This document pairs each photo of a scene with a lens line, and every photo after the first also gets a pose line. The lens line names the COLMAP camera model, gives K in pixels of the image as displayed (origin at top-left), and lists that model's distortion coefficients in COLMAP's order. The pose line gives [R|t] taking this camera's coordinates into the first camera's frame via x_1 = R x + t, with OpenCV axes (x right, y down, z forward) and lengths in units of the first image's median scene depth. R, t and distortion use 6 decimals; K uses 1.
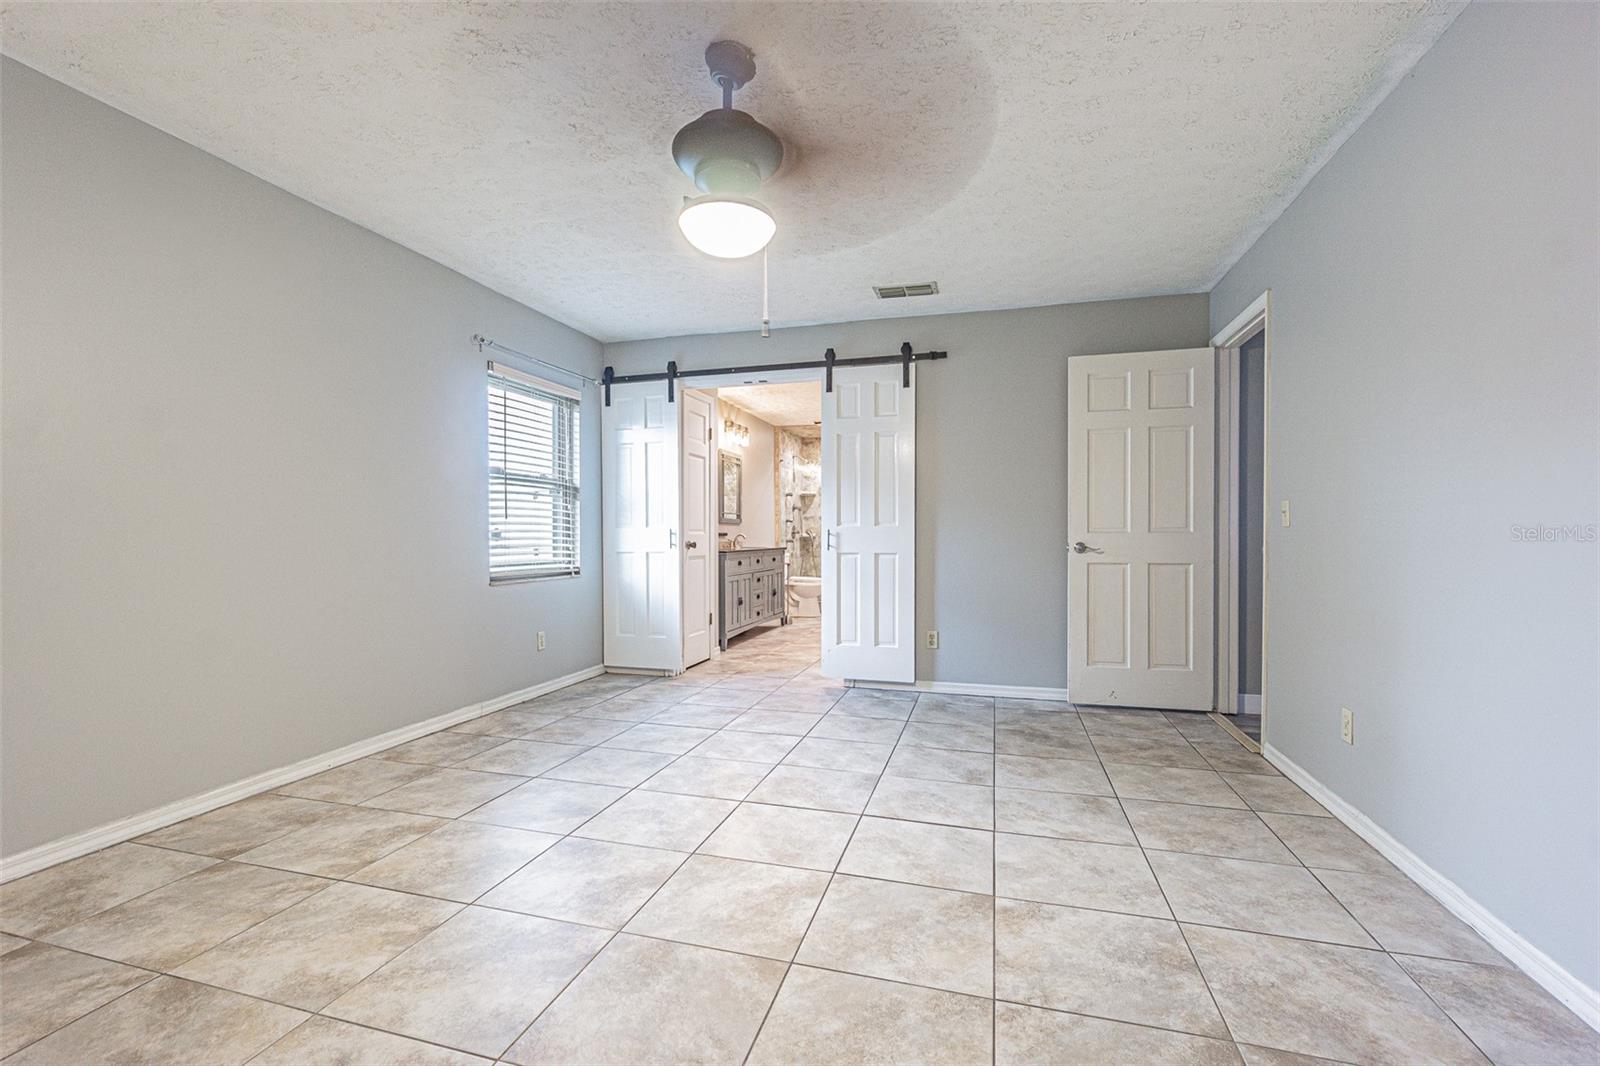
lens RADIAL K [[685.6, 0, 801.9], [0, 685.6, 536.0], [0, 0, 1]] dist [-0.009371, 0.001860]
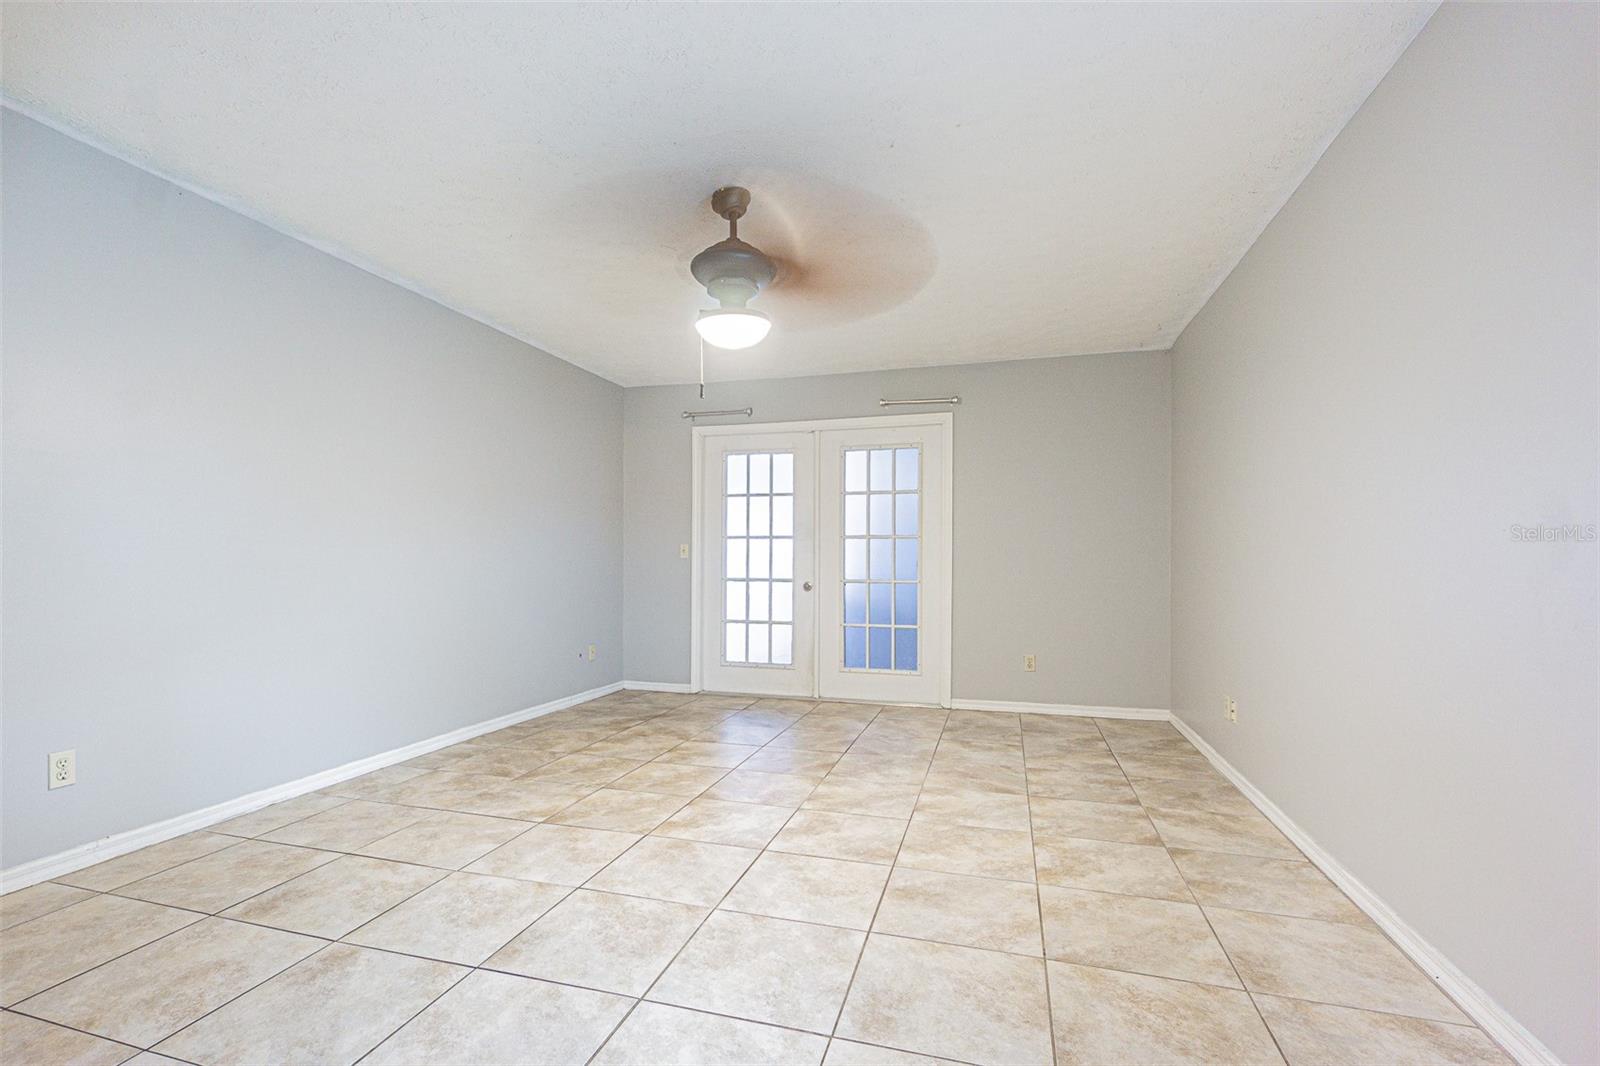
lens RADIAL K [[685.6, 0, 810.1], [0, 685.6, 536.5], [0, 0, 1]] dist [-0.009371, 0.001860]
pose [[-0.999892, -0.005587, -0.013621, -0.223394], [-0.005151, 0.999480, -0.031838, -0.013122], [0.013791, -0.031764, -0.999400, 2.195497]]
